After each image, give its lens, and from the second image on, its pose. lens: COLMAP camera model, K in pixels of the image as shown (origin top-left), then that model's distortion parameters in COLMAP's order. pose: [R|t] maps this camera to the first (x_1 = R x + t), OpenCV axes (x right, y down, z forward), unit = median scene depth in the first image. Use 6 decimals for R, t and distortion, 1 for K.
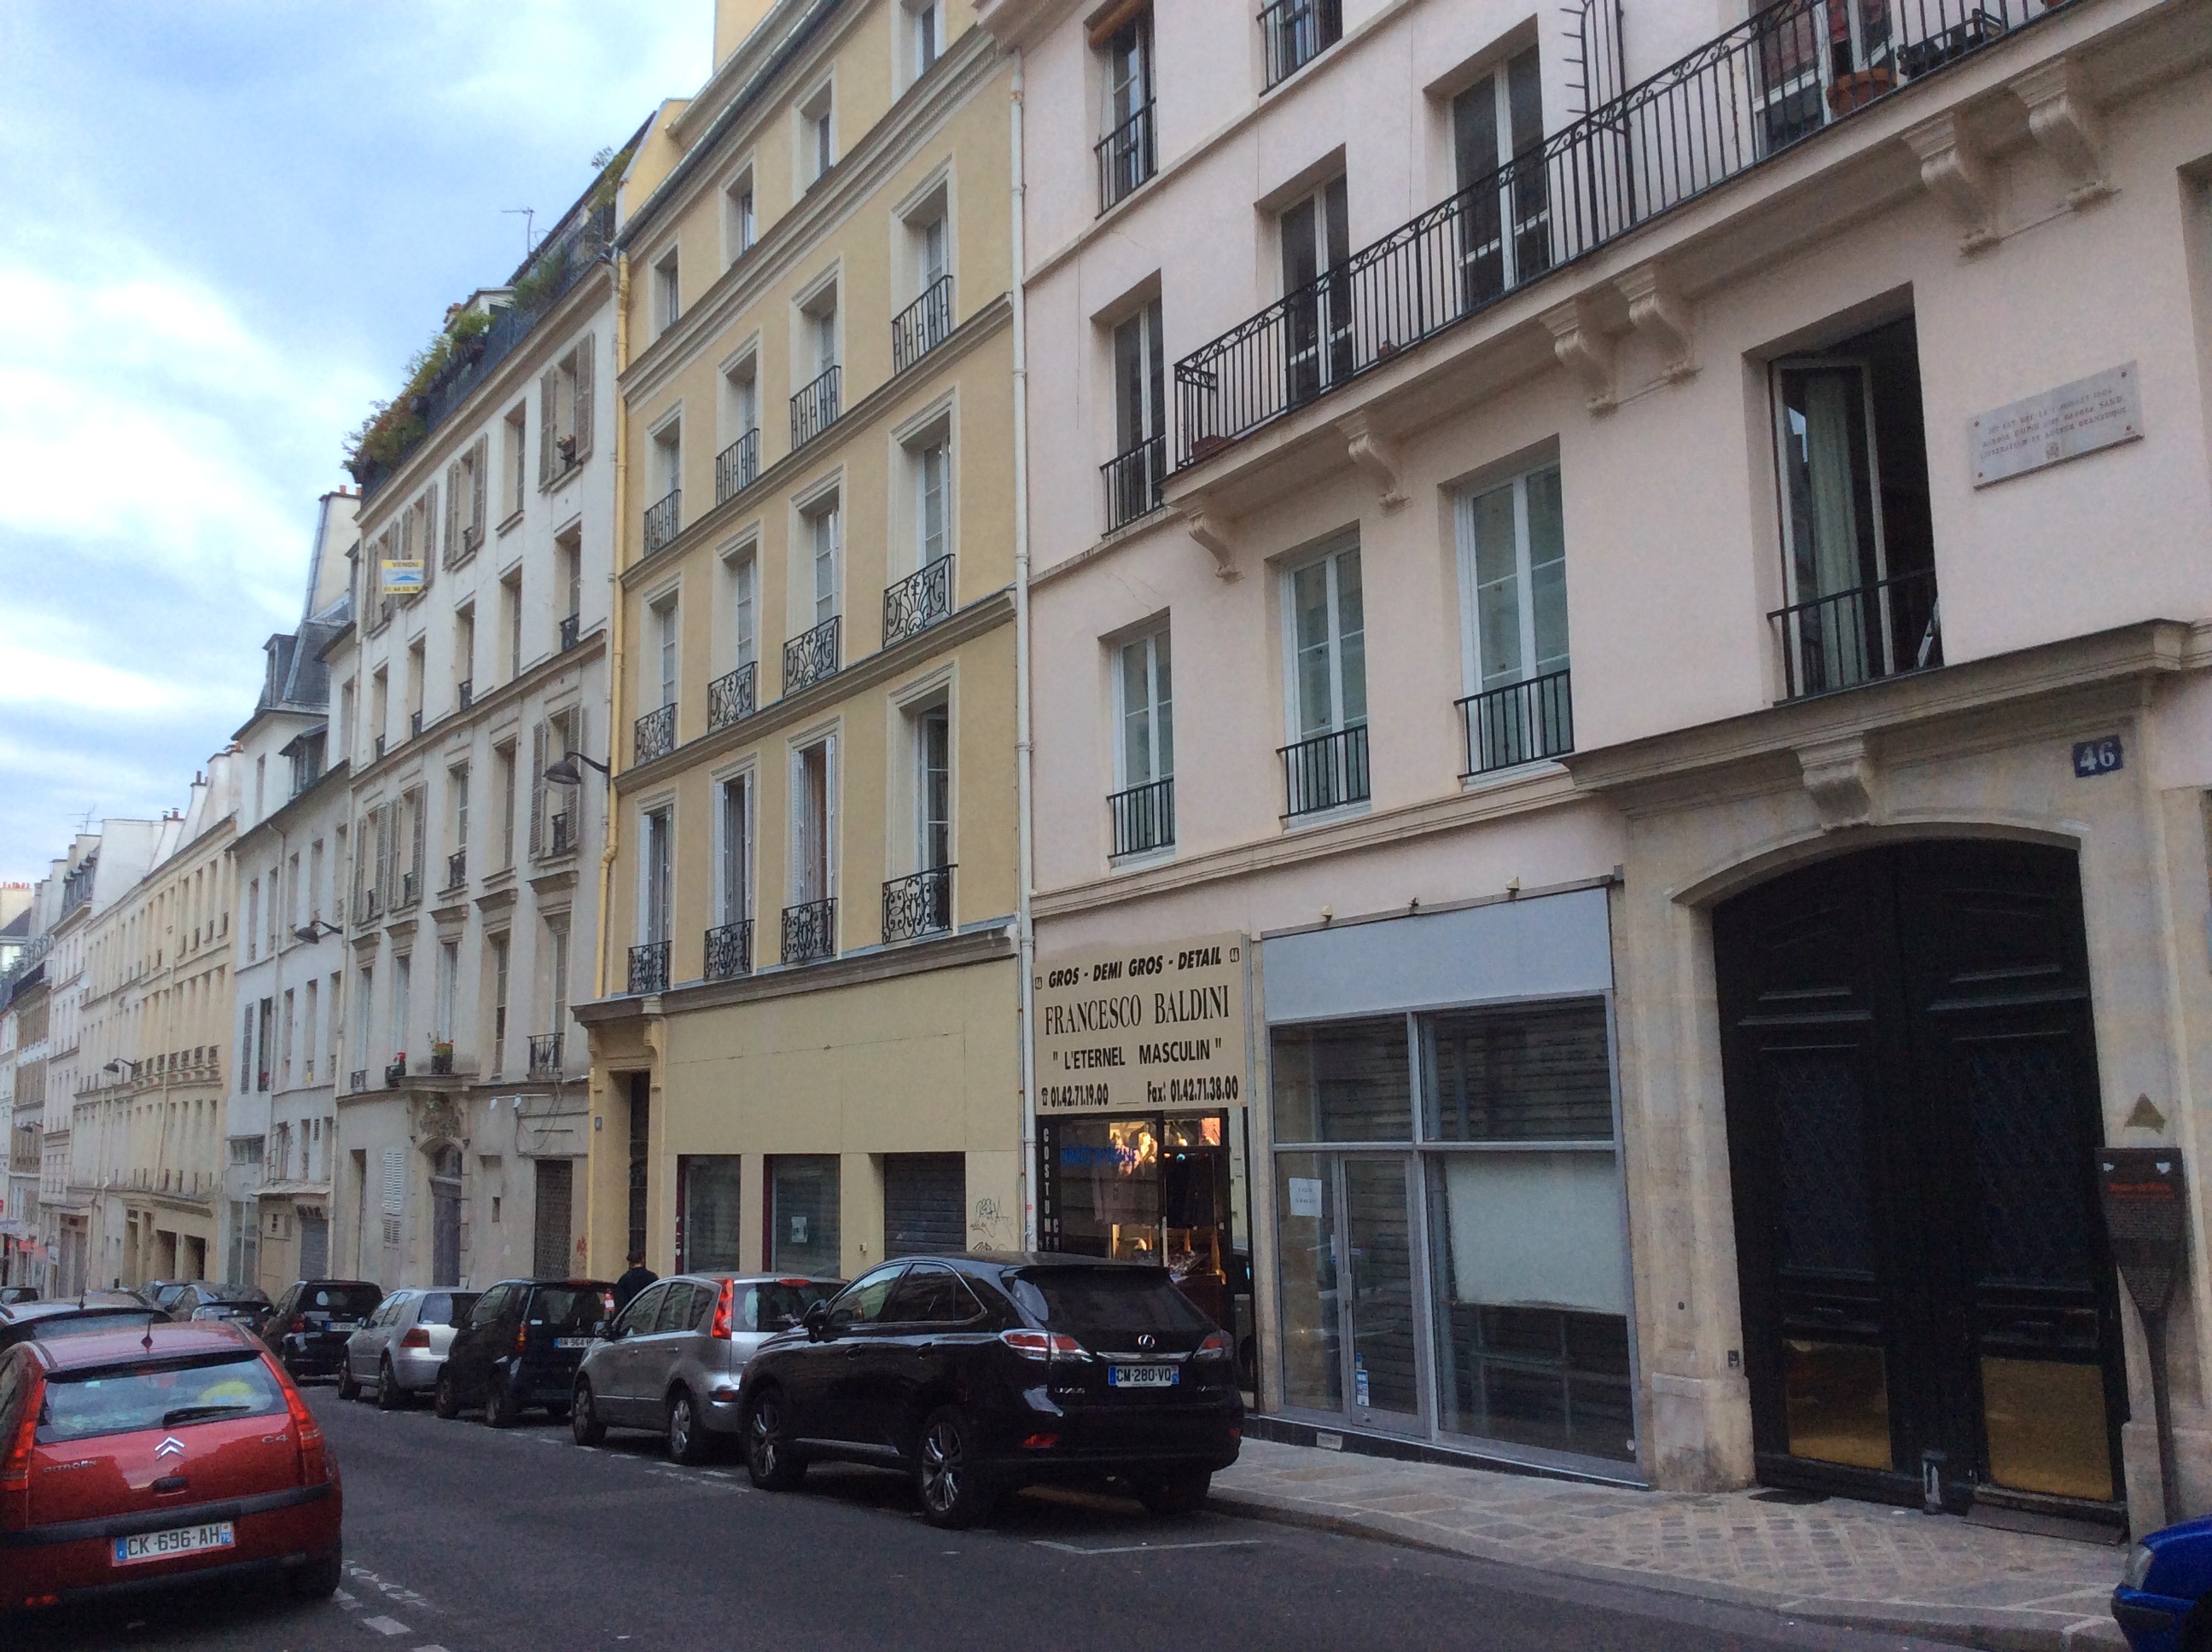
lens RADIAL K [[2002.6, 0, 1111.1], [0, 2002.6, 816.9], [0, 0, 1]] dist [0.064460, -0.086678]
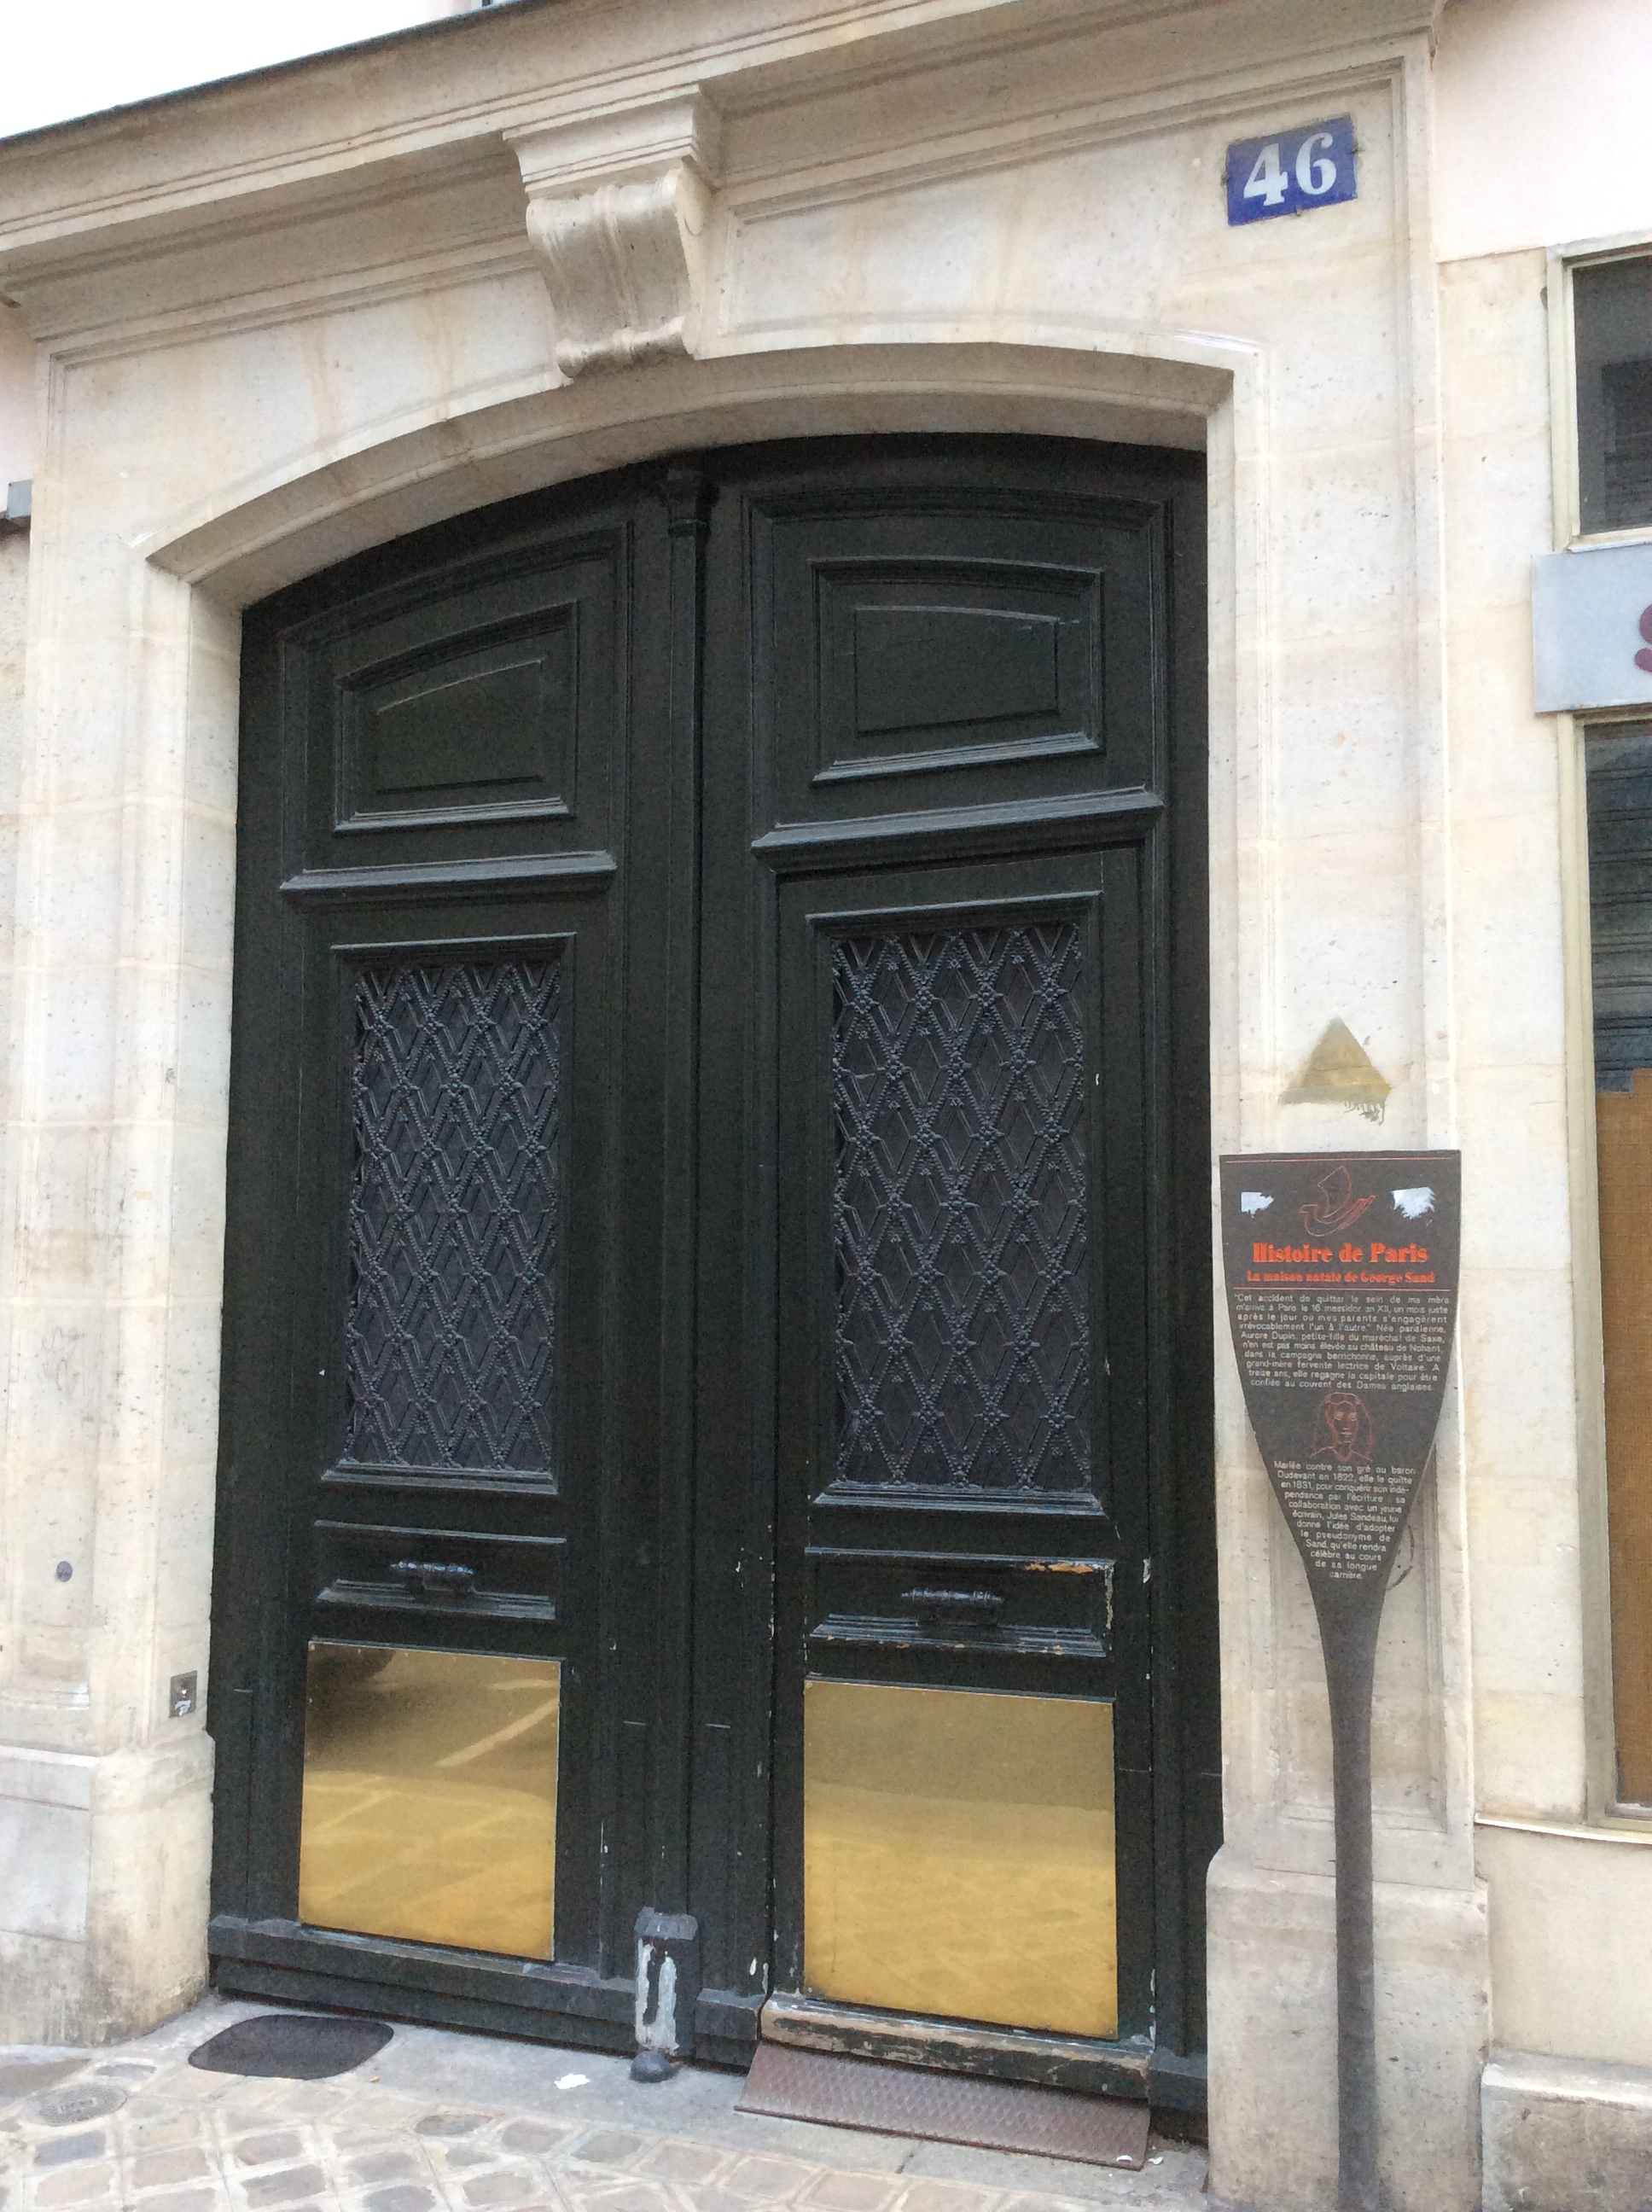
lens RADIAL K [[2002.6, 0, 844.3], [0, 2002.6, 1107.1], [0, 0, 1]] dist [0.064460, -0.086678]
pose [[0.812977, 0.072348, 0.577784, 0.189460], [-0.111260, 0.993270, 0.032175, 0.135717], [-0.571568, -0.090442, 0.815555, 0.661027]]
